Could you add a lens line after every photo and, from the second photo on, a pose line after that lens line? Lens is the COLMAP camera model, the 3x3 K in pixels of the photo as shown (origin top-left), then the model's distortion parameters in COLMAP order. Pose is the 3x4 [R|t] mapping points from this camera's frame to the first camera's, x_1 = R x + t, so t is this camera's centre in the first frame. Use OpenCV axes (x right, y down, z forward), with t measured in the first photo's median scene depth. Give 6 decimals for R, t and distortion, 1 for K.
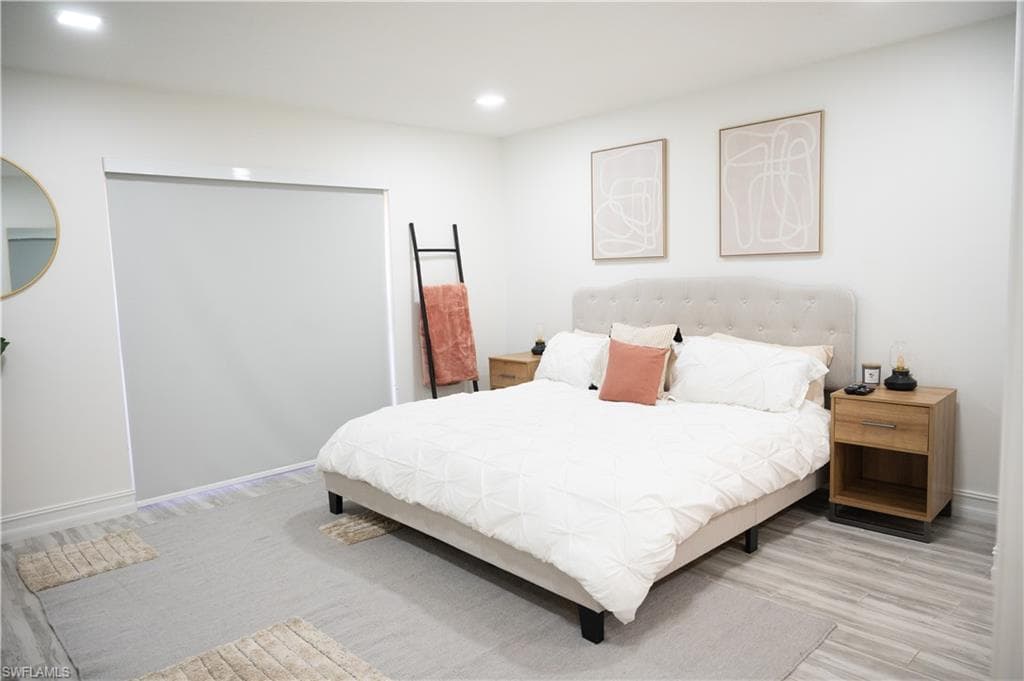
lens RADIAL K [[688.3, 0, 508.3], [0, 688.3, 336.6], [0, 0, 1]] dist [-0.006798, 0.000737]
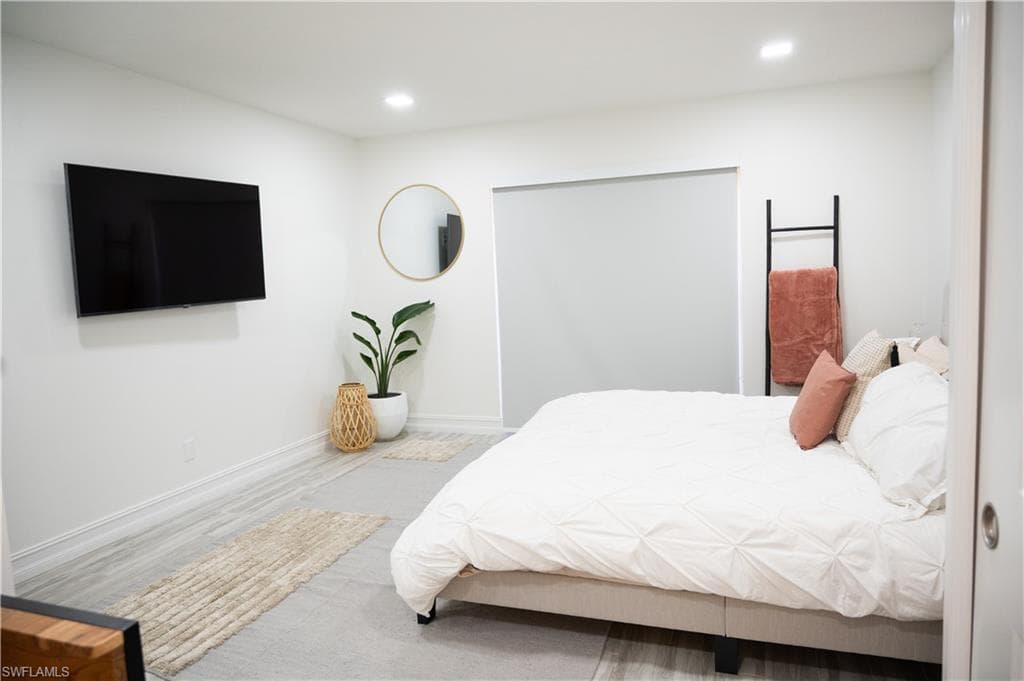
lens RADIAL K [[675.7, 0, 523.4], [0, 675.7, 337.0], [0, 0, 1]] dist [-0.005362, 0.000563]
pose [[0.467007, 0.096043, -0.879022, 0.500768], [-0.060281, 0.995229, 0.076713, -0.035628], [0.882196, 0.017163, 0.470569, 0.306568]]
